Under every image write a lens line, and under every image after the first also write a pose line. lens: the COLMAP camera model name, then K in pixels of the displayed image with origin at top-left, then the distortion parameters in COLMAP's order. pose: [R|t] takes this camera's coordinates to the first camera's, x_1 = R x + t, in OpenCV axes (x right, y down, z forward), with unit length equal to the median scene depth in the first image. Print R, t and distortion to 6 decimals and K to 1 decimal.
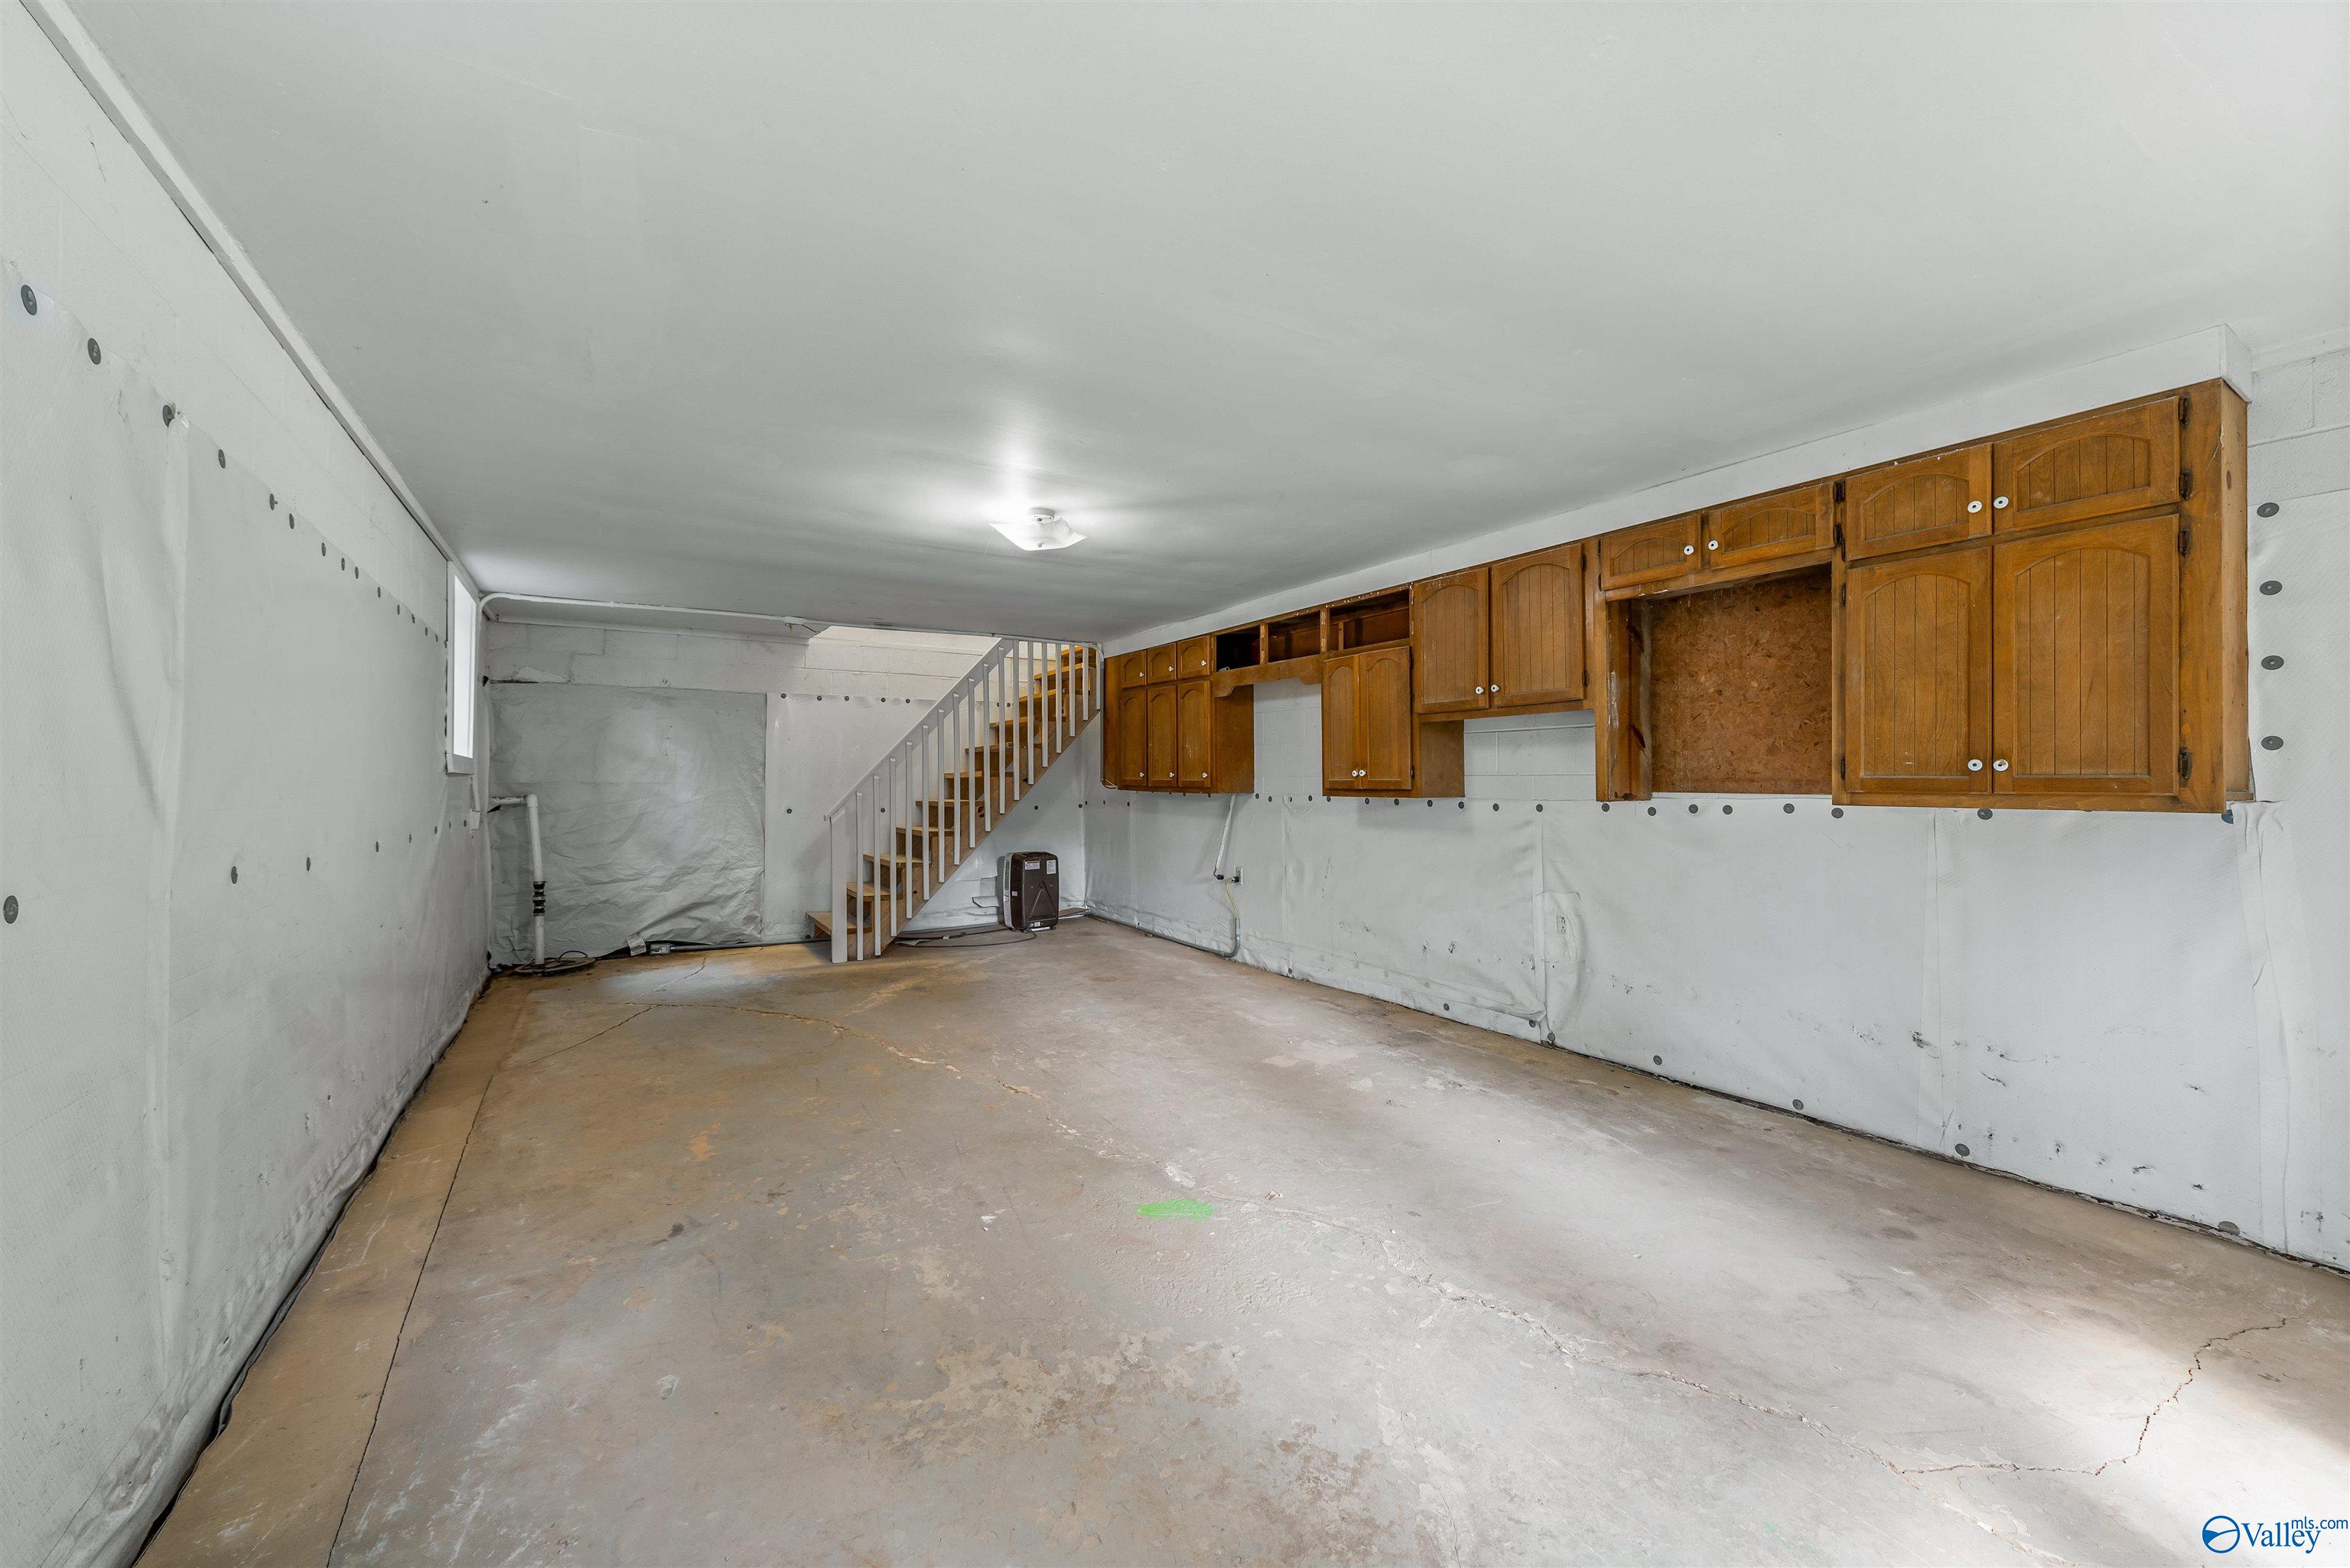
lens RADIAL K [[917.8, 0, 1176.7], [0, 917.8, 774.6], [0, 0, 1]] dist [0.005997, -0.001579]
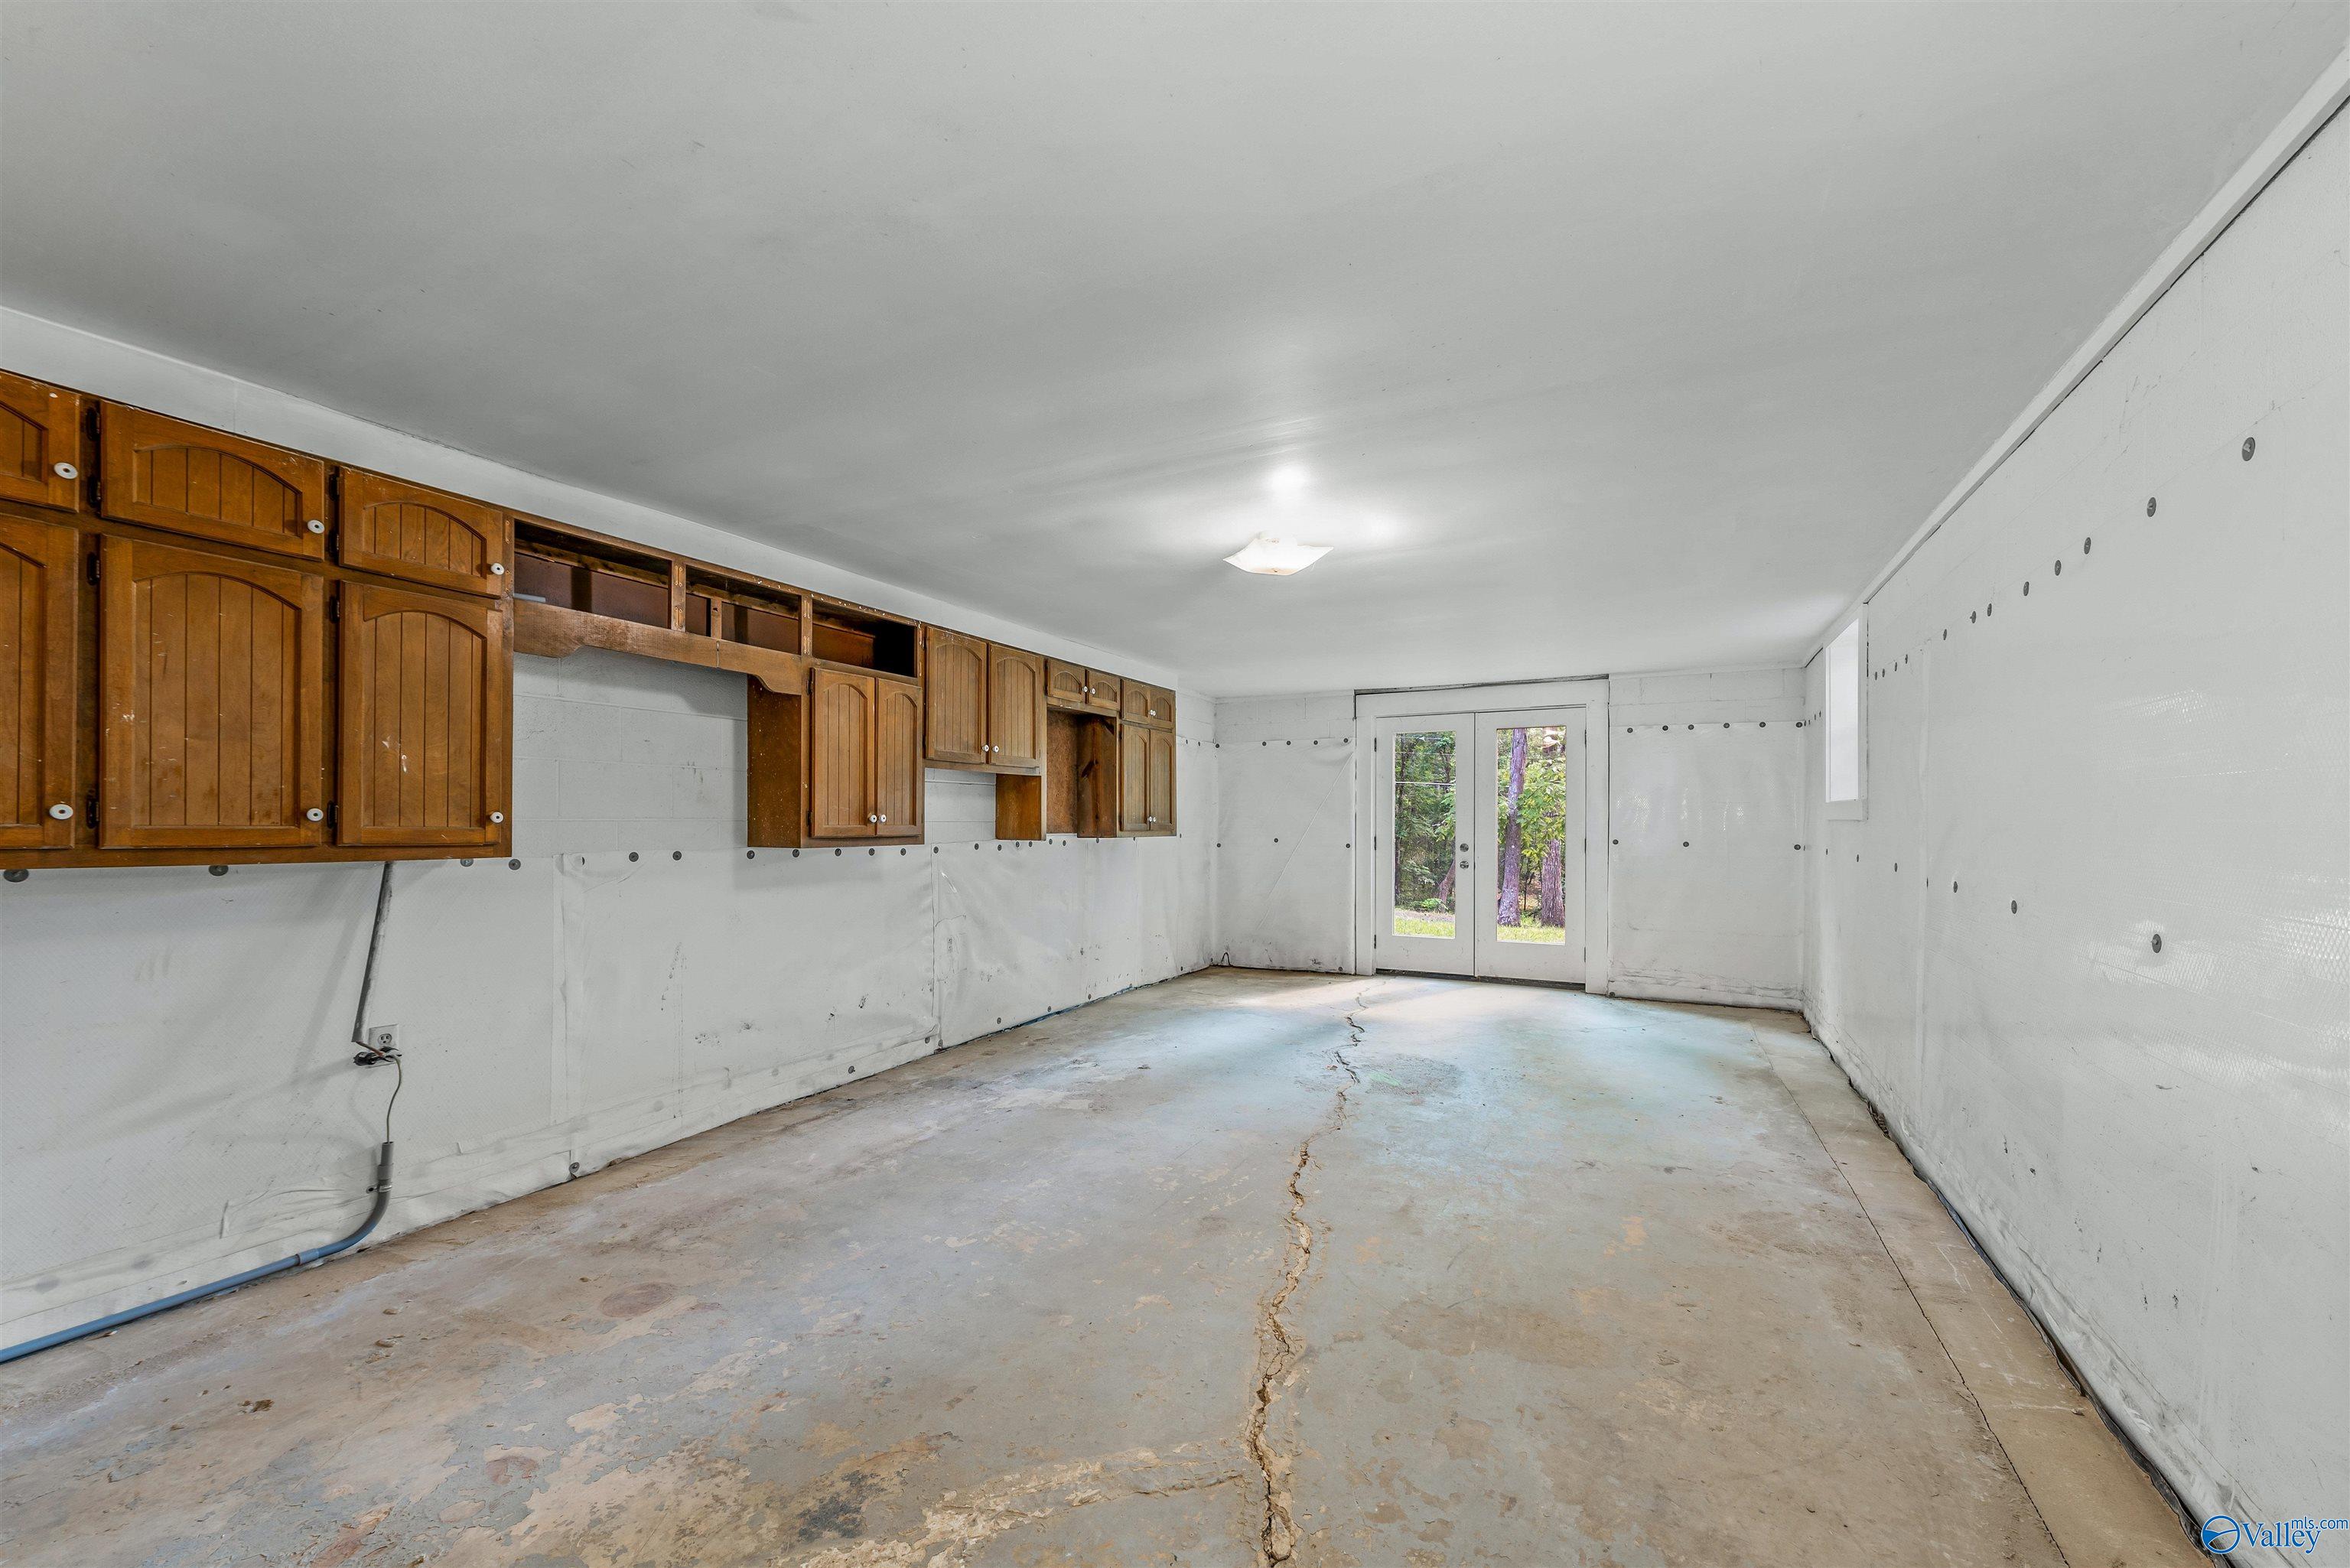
lens RADIAL K [[917.8, 0, 1205.4], [0, 917.8, 826.6], [0, 0, 1]] dist [0.005997, -0.001579]
pose [[-0.536197, -0.001378, 0.844091, -0.787379], [-0.002284, 0.999997, 0.000181, 0.006305], [-0.844089, -0.001831, -0.536199, 1.375460]]
